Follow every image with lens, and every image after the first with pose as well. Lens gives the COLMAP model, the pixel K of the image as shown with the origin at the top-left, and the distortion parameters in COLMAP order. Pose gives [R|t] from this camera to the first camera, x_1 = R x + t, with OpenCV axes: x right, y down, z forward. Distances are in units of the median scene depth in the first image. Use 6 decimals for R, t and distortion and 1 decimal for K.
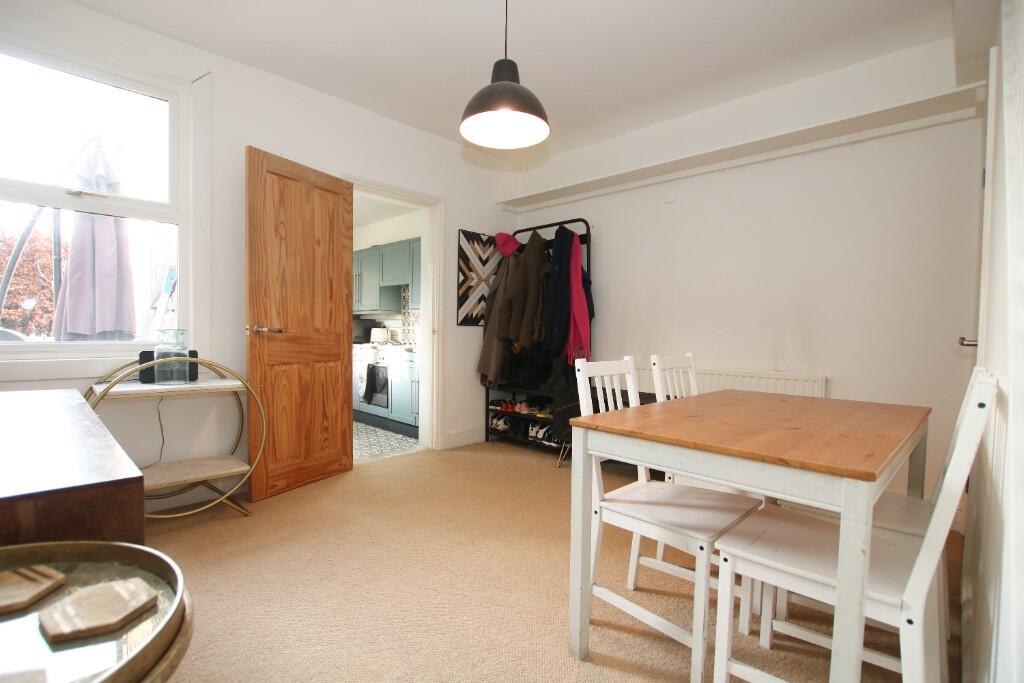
lens RADIAL K [[487.5, 0, 512.0], [0, 487.5, 341.5], [0, 0, 1]] dist [-0.000920, 0.000067]
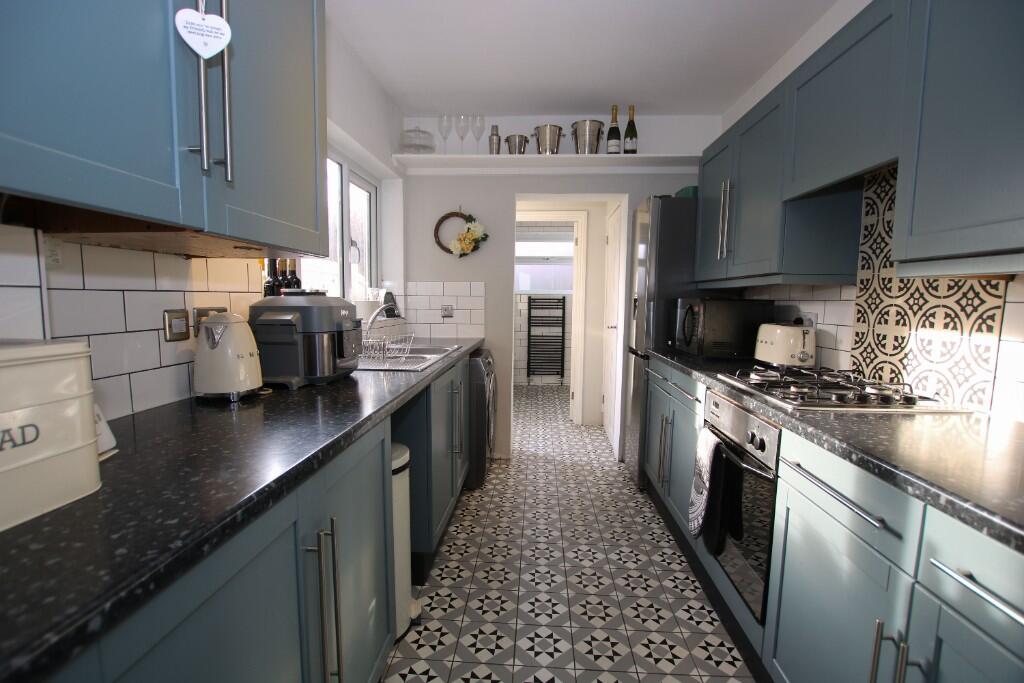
lens RADIAL K [[487.5, 0, 512.0], [0, 487.5, 341.5], [0, 0, 1]] dist [-0.000920, 0.000067]
pose [[0.658359, 0.074355, -0.749023, -0.132496], [-0.040041, 0.997160, 0.063793, -0.030411], [0.751638, -0.012008, 0.659466, 0.615122]]
